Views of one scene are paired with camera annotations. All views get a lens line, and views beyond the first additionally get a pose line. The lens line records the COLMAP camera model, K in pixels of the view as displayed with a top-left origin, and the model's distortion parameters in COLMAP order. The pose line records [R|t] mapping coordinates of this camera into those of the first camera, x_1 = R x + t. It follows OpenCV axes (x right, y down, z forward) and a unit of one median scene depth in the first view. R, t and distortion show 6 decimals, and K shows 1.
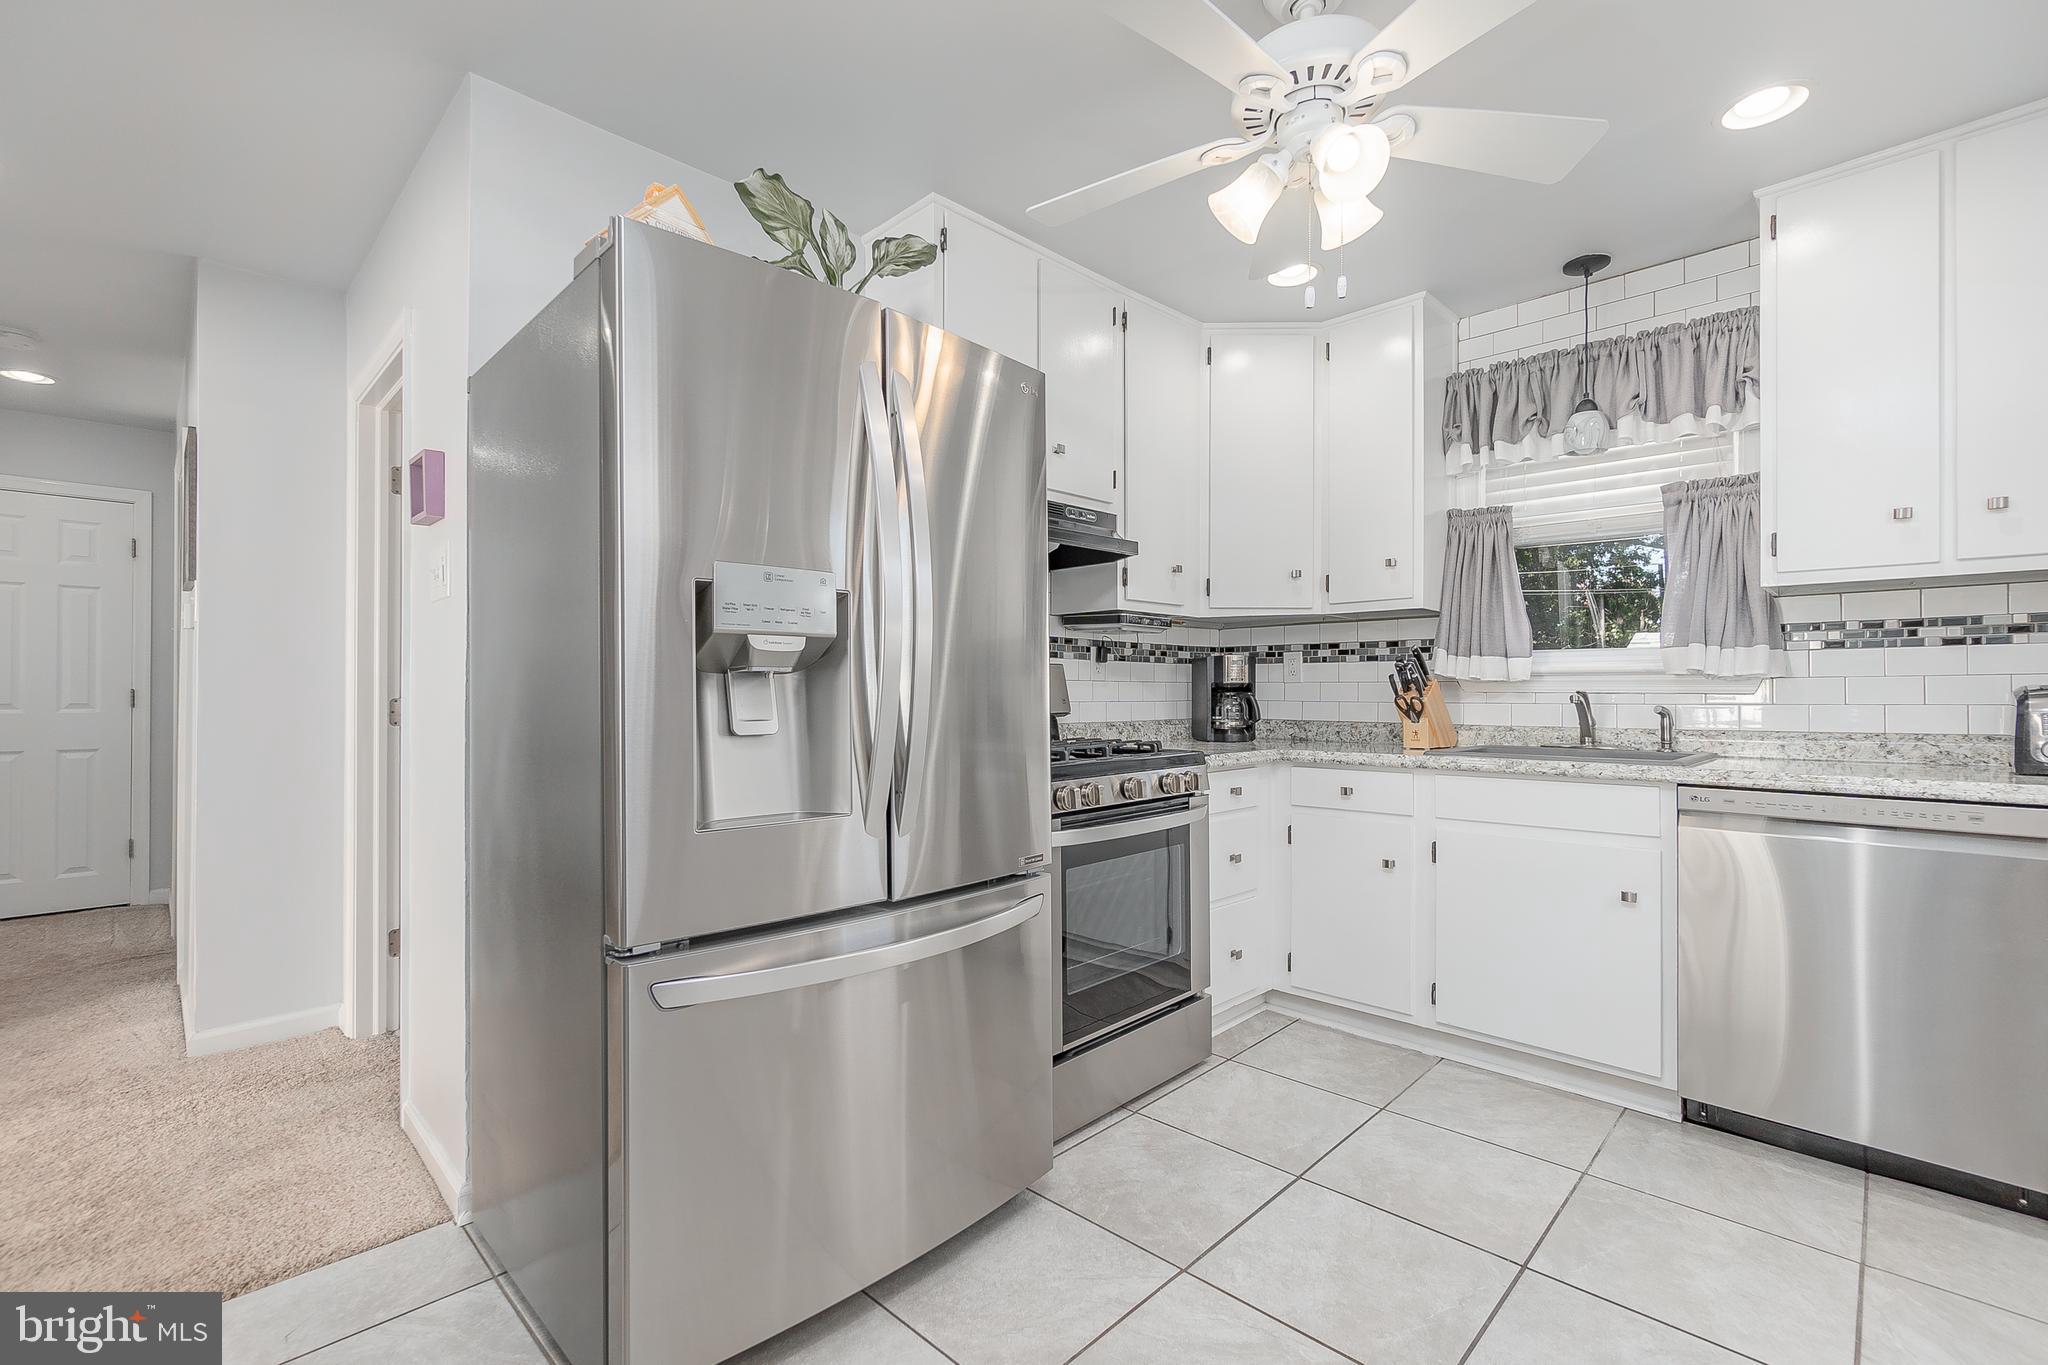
lens RADIAL K [[916.8, 0, 1013.0], [0, 916.8, 688.6], [0, 0, 1]] dist [-0.004679, 0.001140]
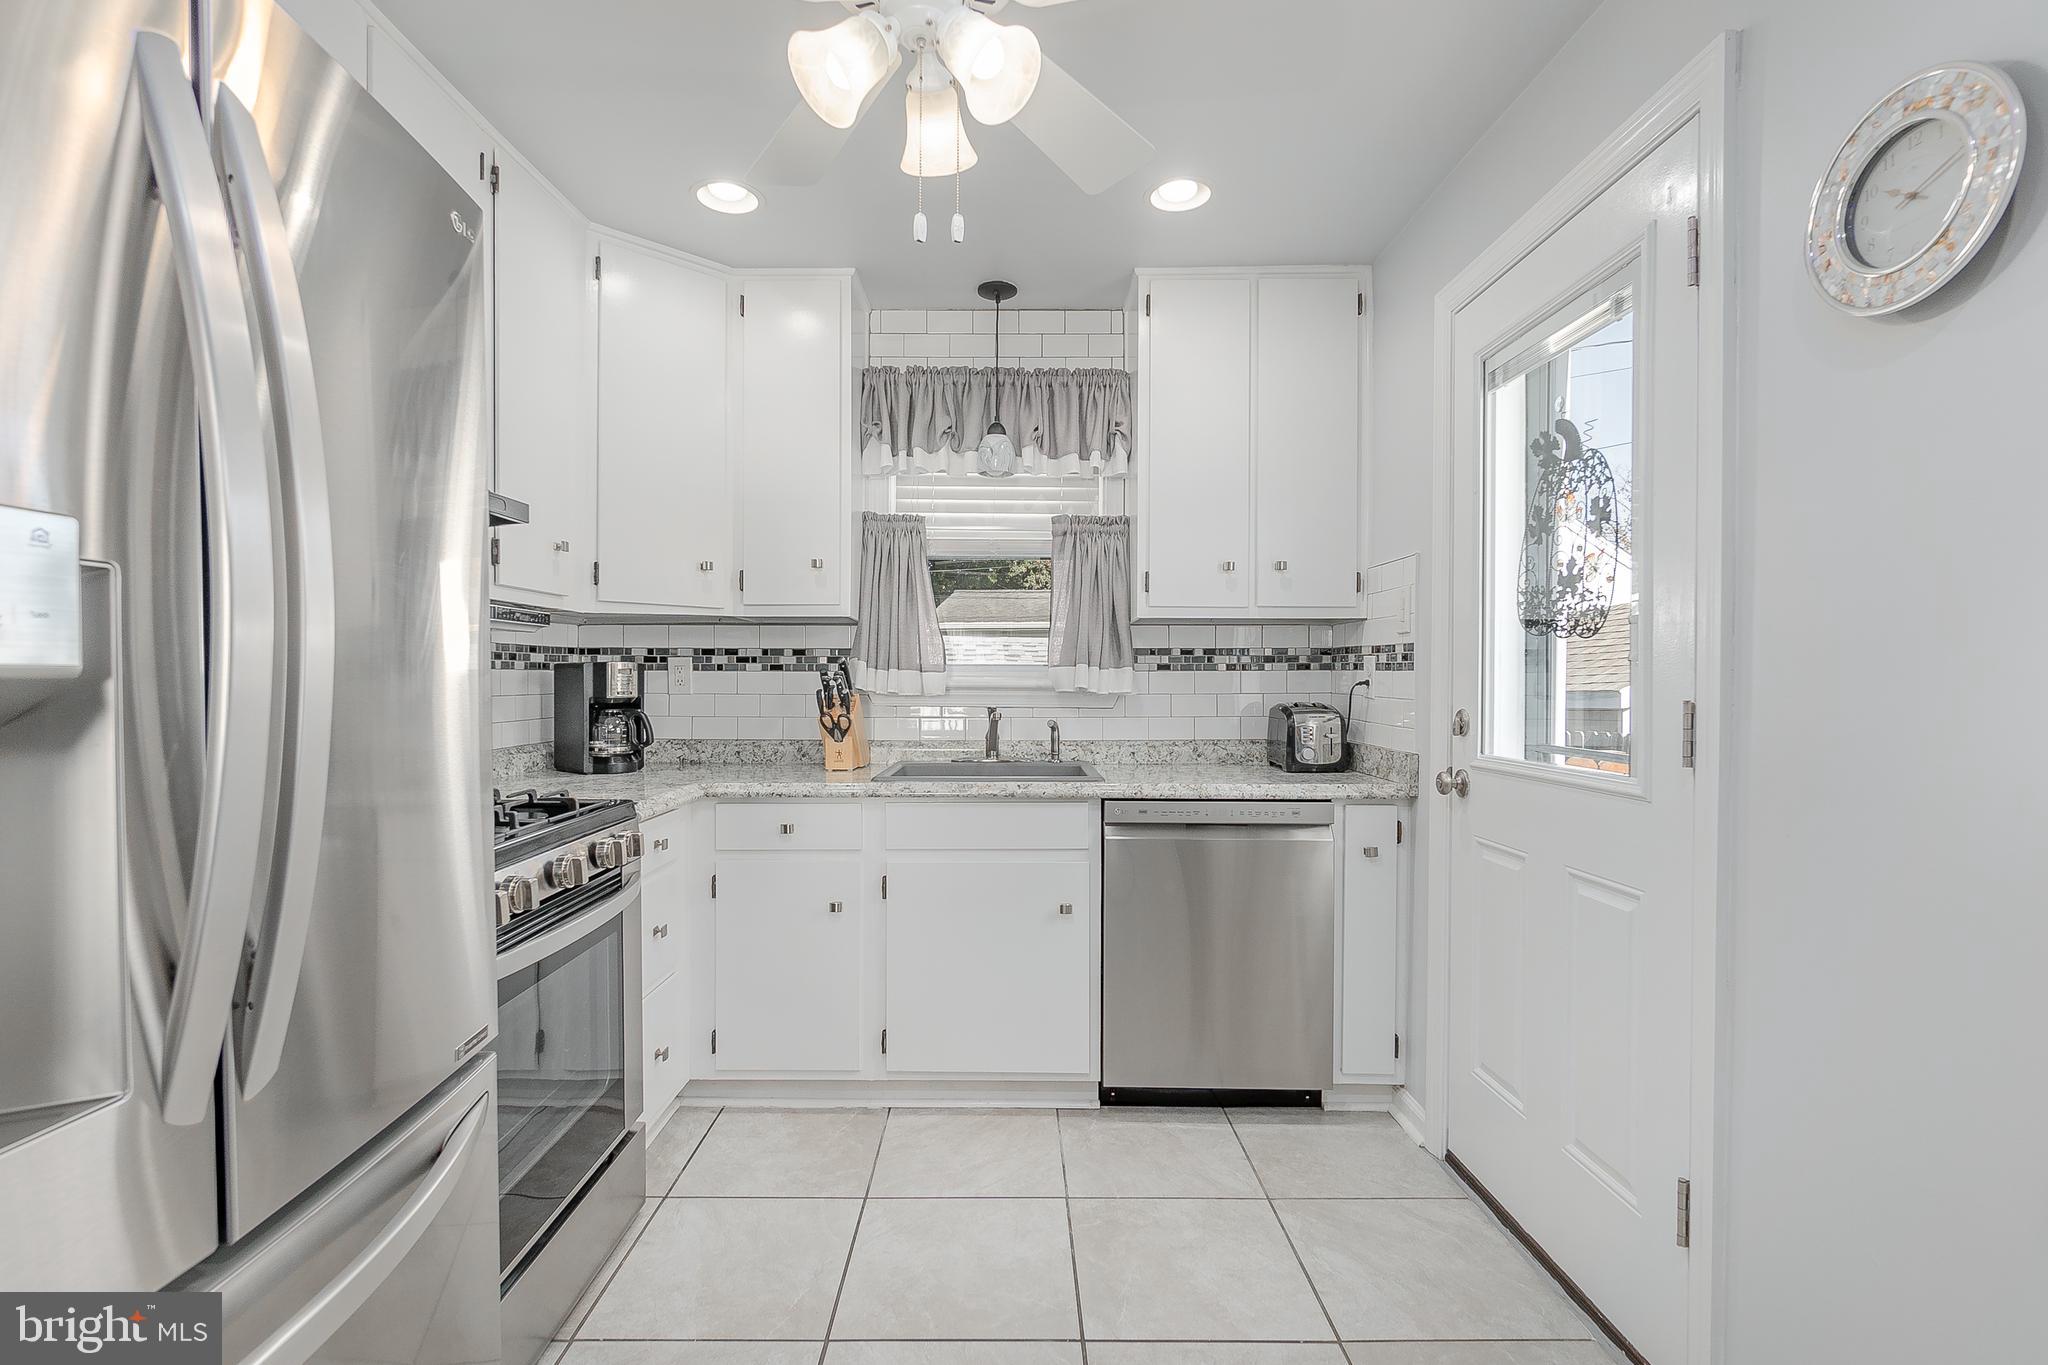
lens RADIAL K [[949.6, 0, 1023.0], [0, 949.6, 688.0], [0, 0, 1]] dist [-0.003885, -0.000300]
pose [[0.708137, -0.004272, 0.706063, -0.103669], [-0.006178, 0.999906, 0.012247, -0.031054], [-0.706048, -0.013035, 0.708044, 0.217966]]
